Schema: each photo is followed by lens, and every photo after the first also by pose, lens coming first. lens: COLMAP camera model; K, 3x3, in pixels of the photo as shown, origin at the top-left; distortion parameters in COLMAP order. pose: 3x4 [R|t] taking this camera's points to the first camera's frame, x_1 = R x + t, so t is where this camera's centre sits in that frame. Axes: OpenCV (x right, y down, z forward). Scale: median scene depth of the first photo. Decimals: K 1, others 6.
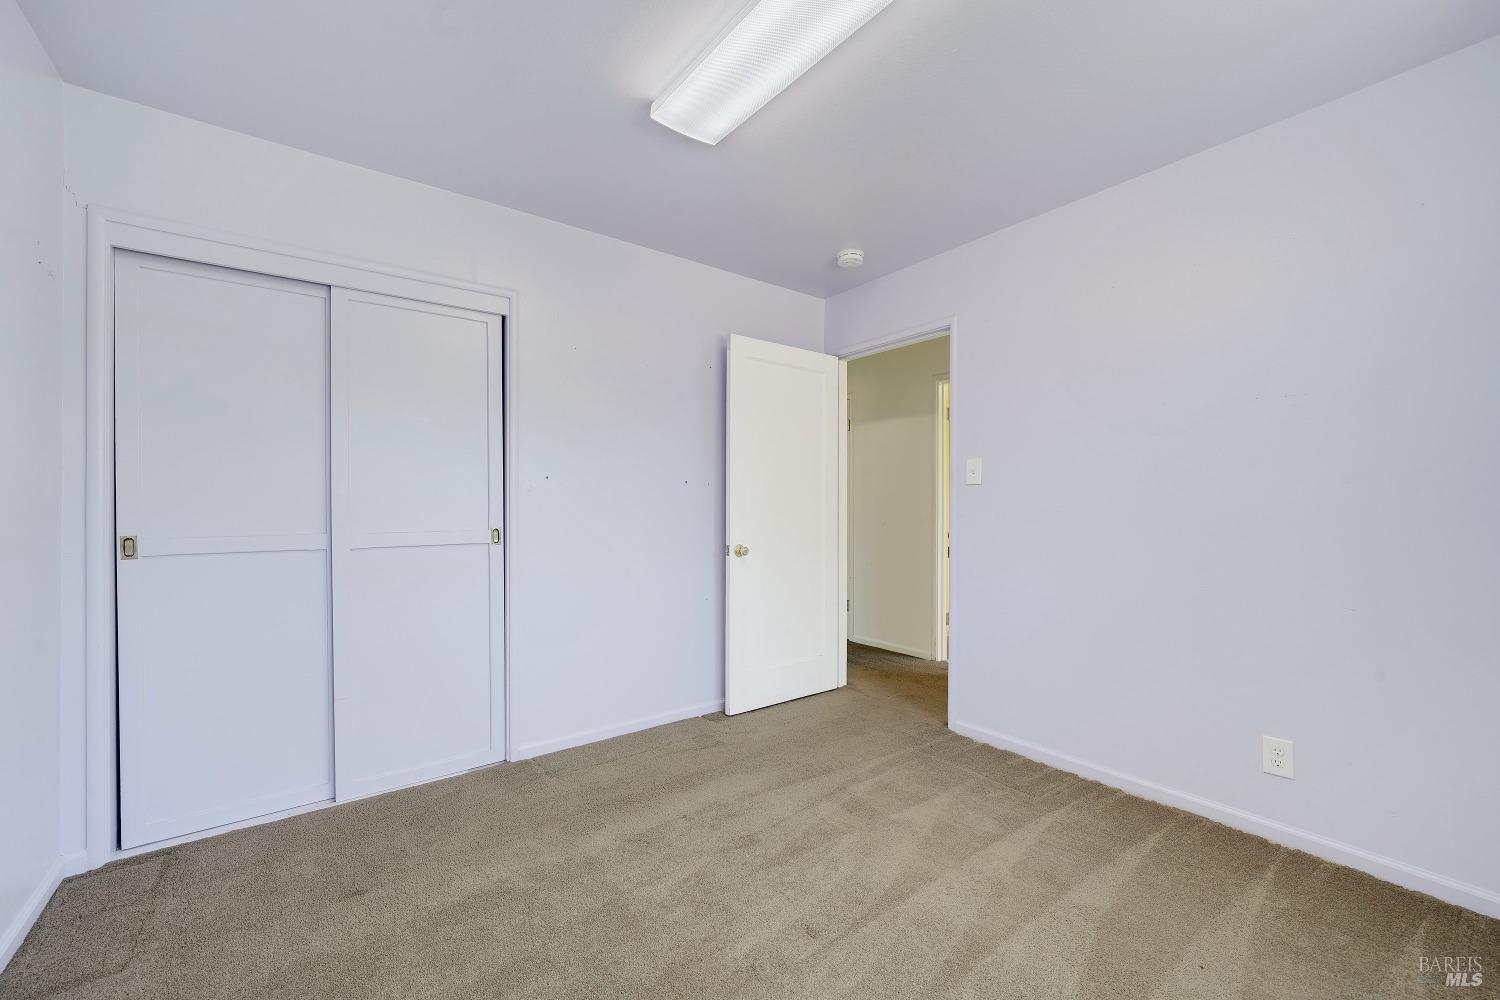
lens RADIAL K [[589.4, 0, 746.0], [0, 589.4, 505.9], [0, 0, 1]] dist [-0.001816, 0.000082]
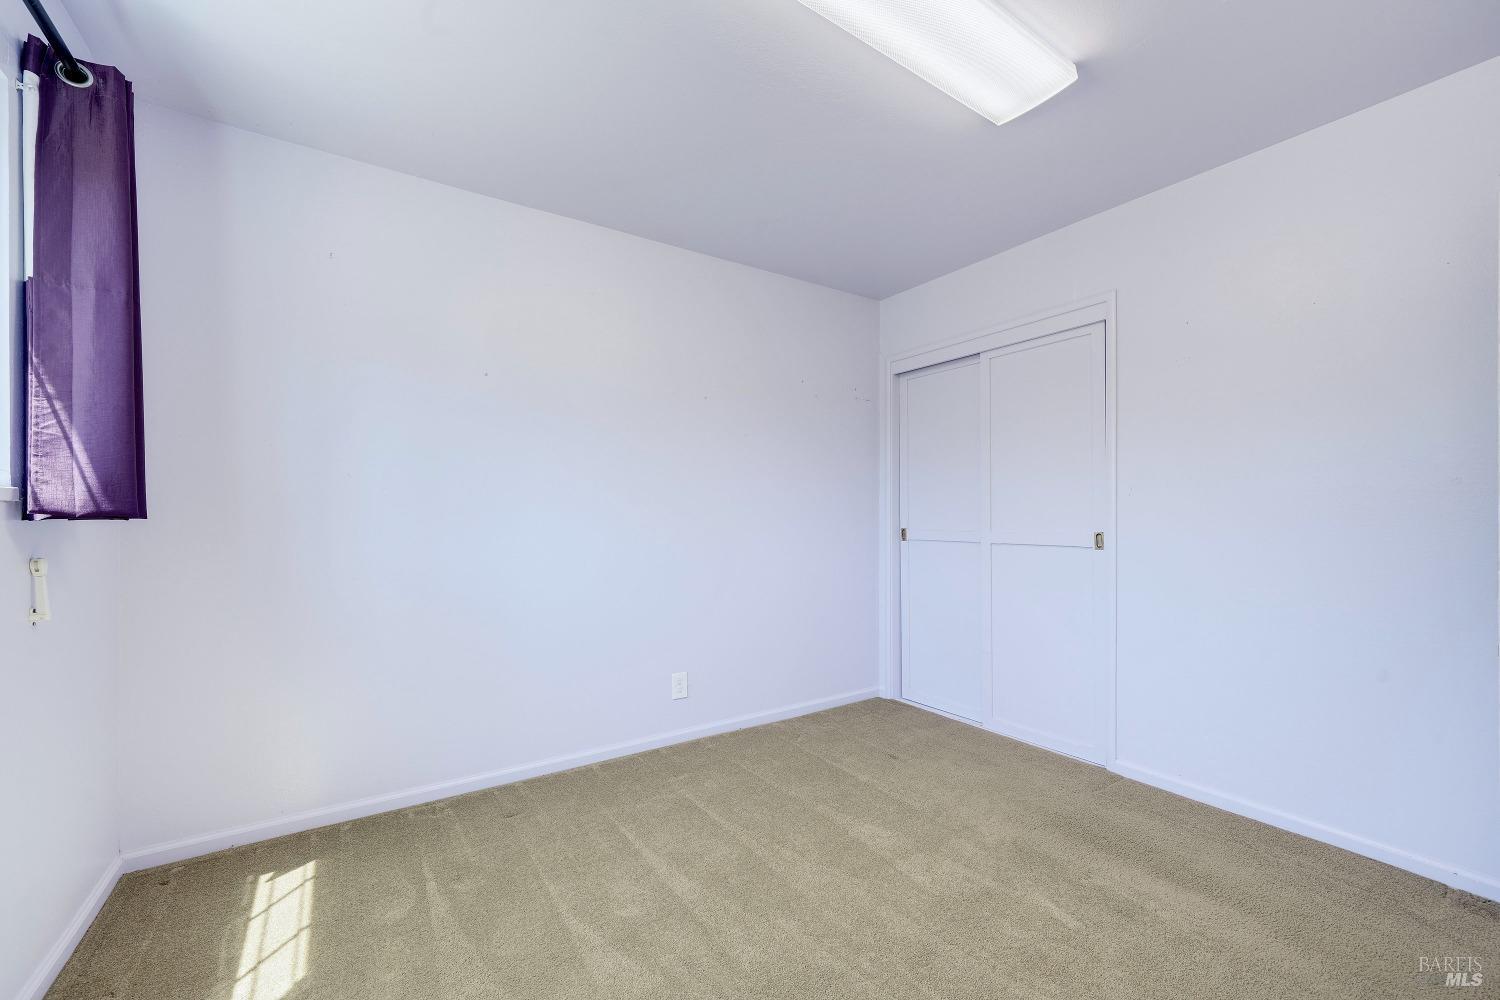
lens RADIAL K [[591.2, 0, 748.4], [0, 591.2, 502.2], [0, 0, 1]] dist [-0.004319, 0.000266]
pose [[-0.038766, -0.016759, -0.999108, 0.782172], [0.008691, 0.999816, -0.017108, -0.002498], [0.999211, -0.009347, -0.038613, 0.558617]]
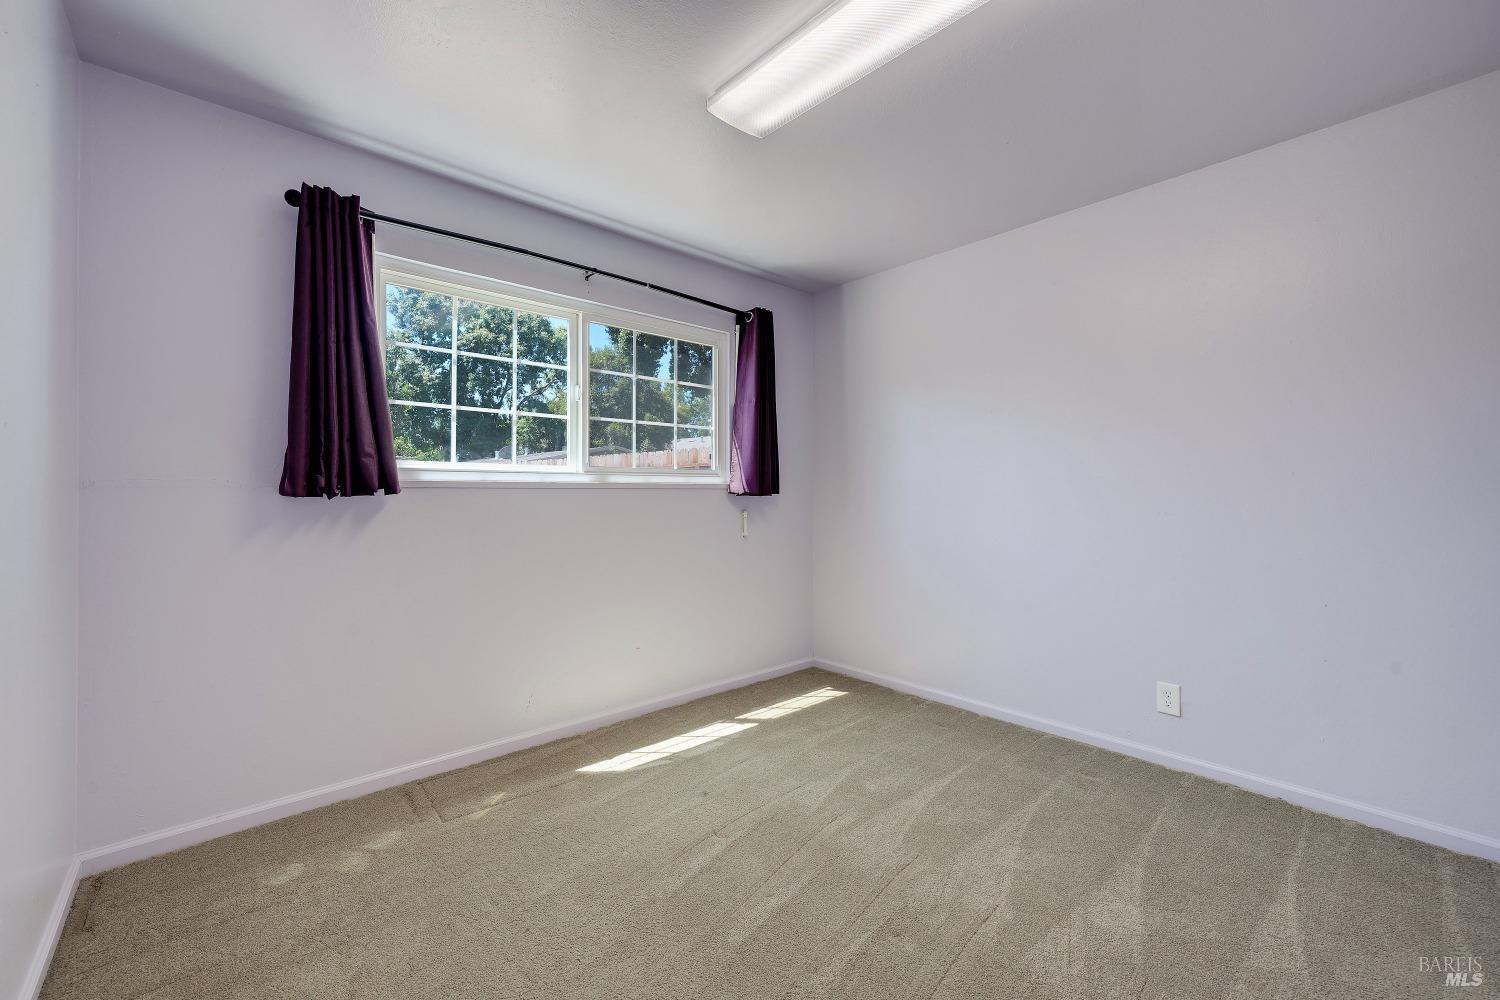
lens RADIAL K [[614.0, 0, 751.9], [0, 614.0, 488.4], [0, 0, 1]] dist [0.000700, 0.000094]
pose [[-0.994982, 0.006707, -0.099830, 0.327473], [0.008393, 0.999829, -0.016477, 0.006553], [0.099702, -0.017232, -0.994868, 1.434323]]
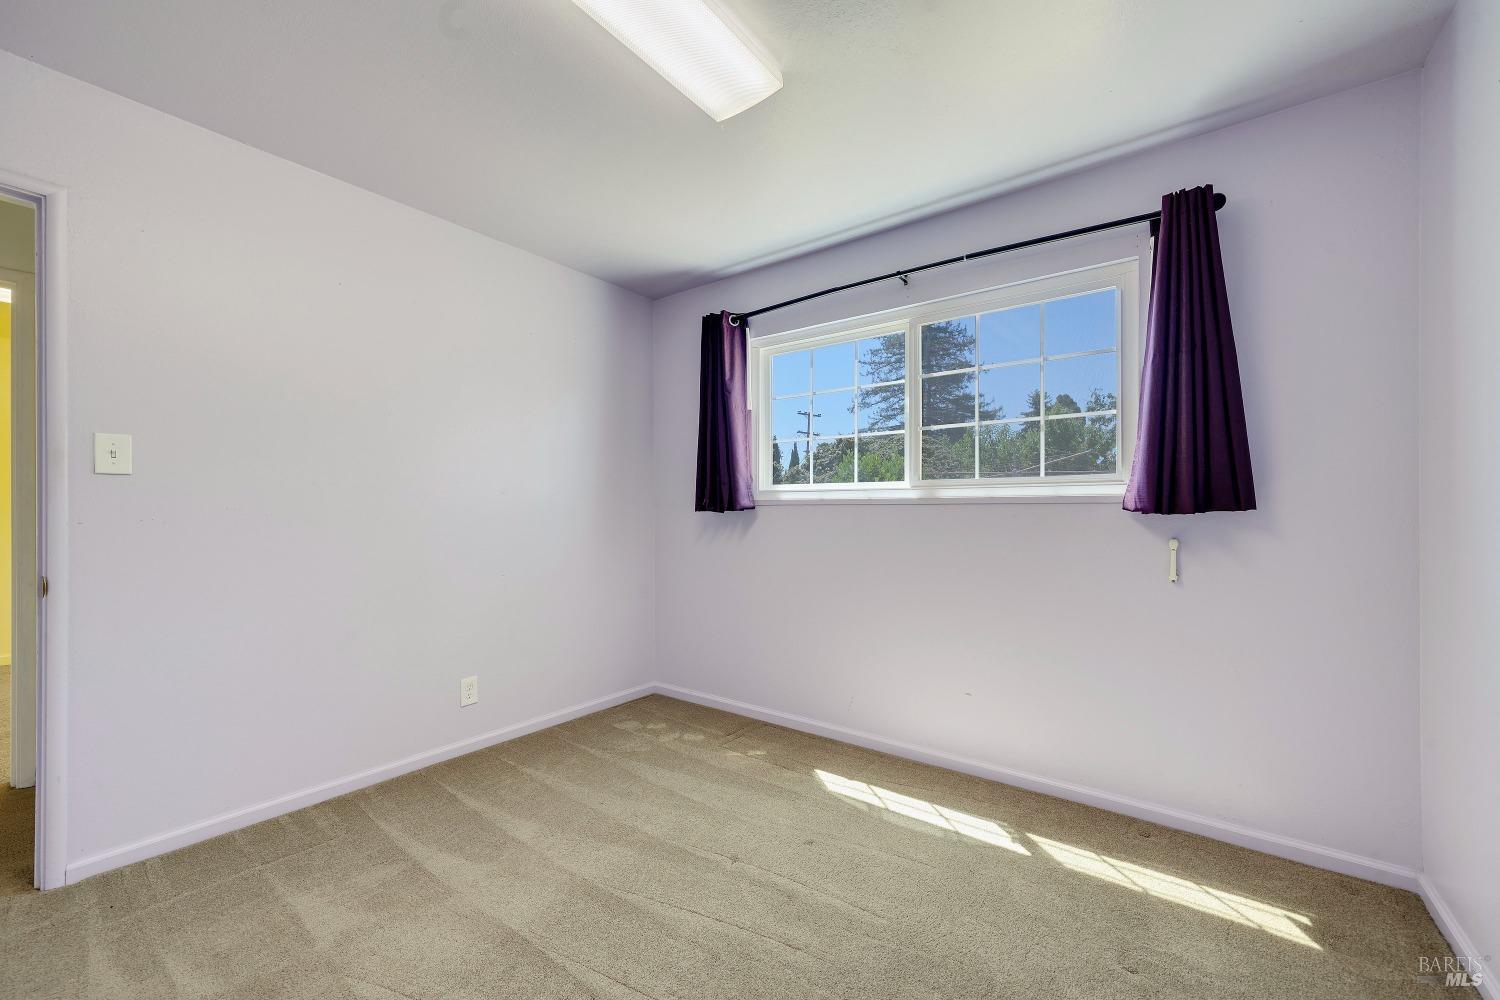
lens RADIAL K [[608.6, 0, 715.8], [0, 608.6, 507.8], [0, 0, 1]] dist [0.001439, 0.000042]
pose [[-0.250542, 0.009155, 0.968062, -0.592092], [-0.006954, 0.999912, -0.011256, 0.005811], [-0.968081, -0.009552, -0.250456, 0.746047]]
